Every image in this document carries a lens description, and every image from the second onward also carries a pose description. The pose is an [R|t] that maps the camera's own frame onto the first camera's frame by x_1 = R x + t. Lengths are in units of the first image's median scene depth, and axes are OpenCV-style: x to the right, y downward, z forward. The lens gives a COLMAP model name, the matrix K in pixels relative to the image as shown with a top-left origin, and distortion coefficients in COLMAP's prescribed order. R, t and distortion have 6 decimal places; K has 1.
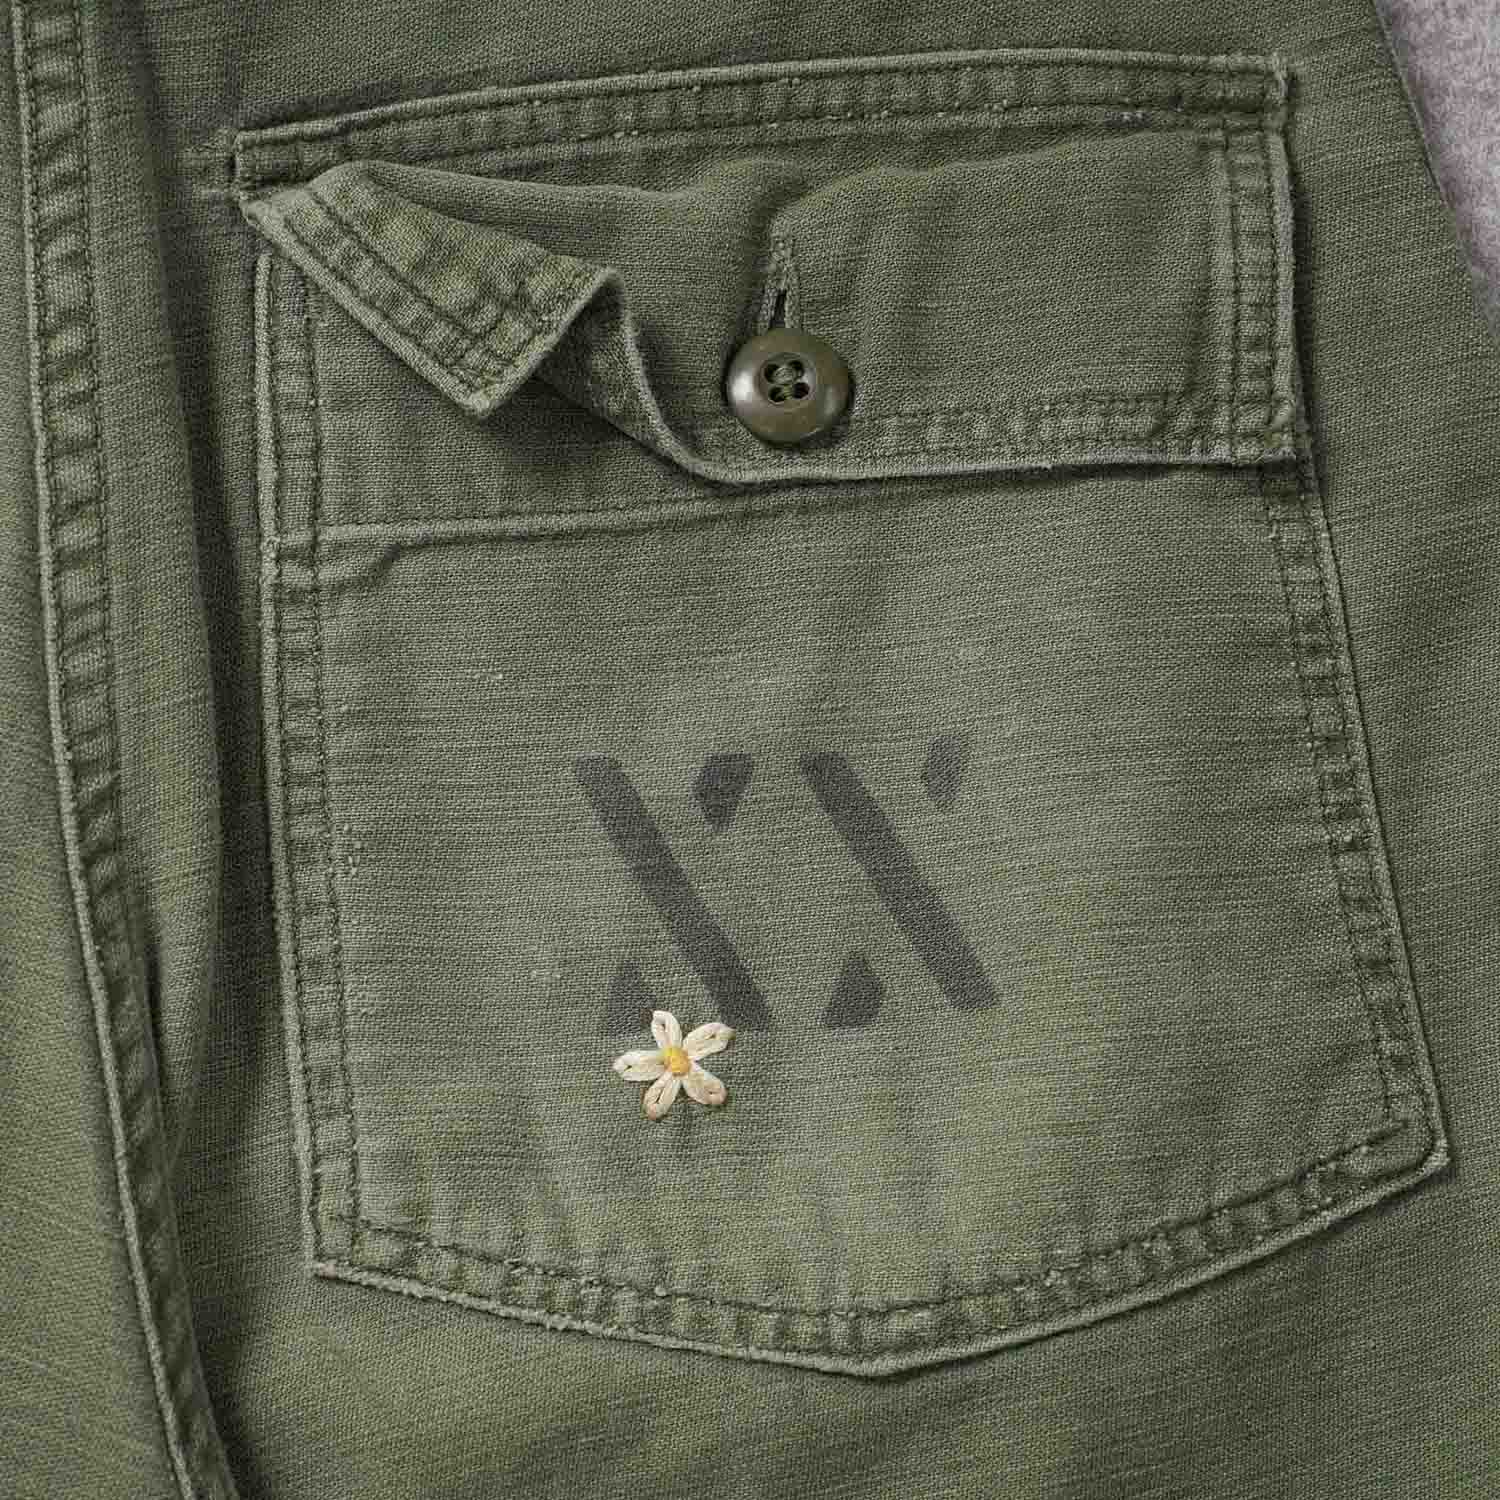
lens RADIAL K [[4708.6, 0, 750.3], [0, 4708.6, 748.1], [0, 0, 1]] dist [0.552815, 0.000000]
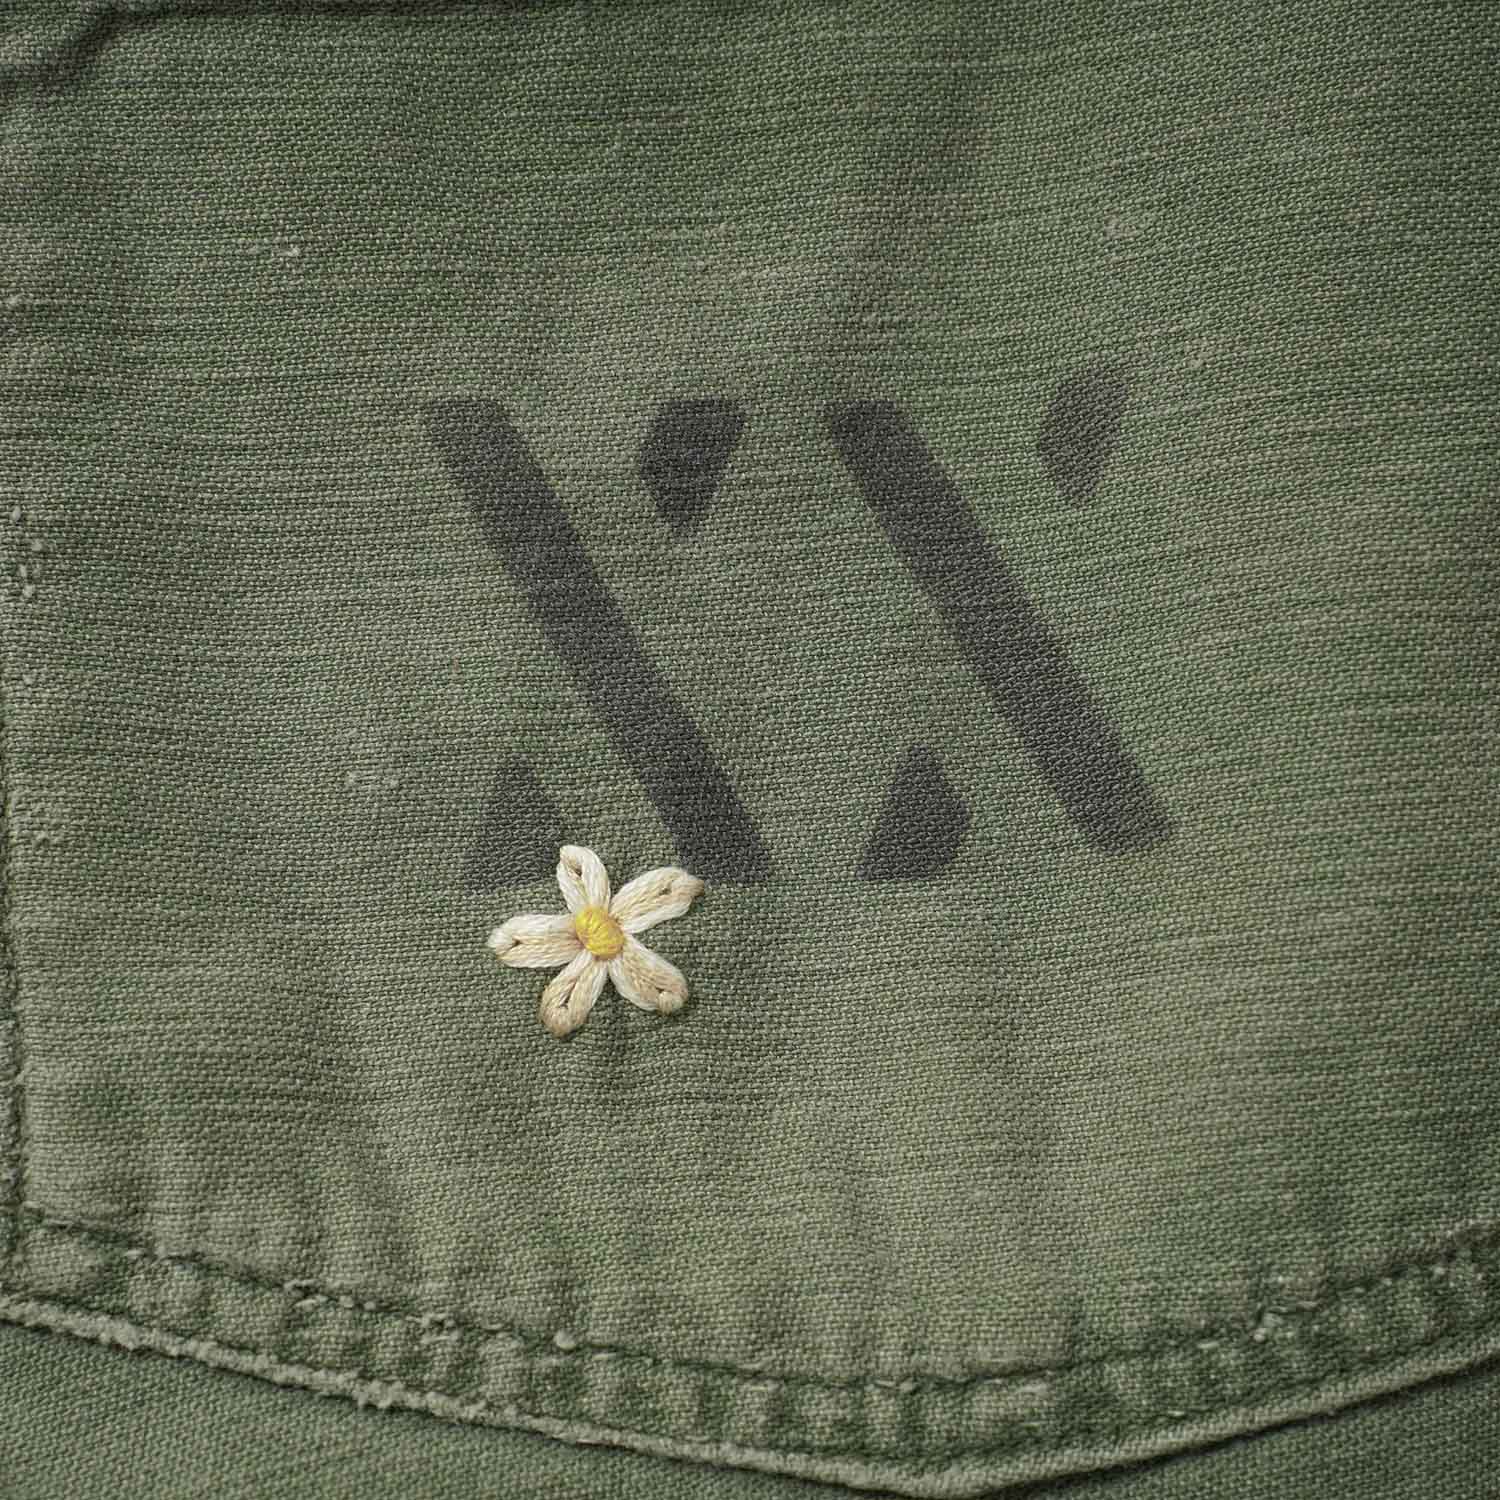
lens RADIAL K [[4708.6, 0, 749.8], [0, 4708.6, 753.3], [0, 0, 1]] dist [0.552815, 0.000000]
pose [[0.999913, 0.011522, -0.006371, 0.005635], [-0.011613, 0.999828, -0.014428, 0.052660], [0.006204, 0.014501, 0.999876, 0.435010]]
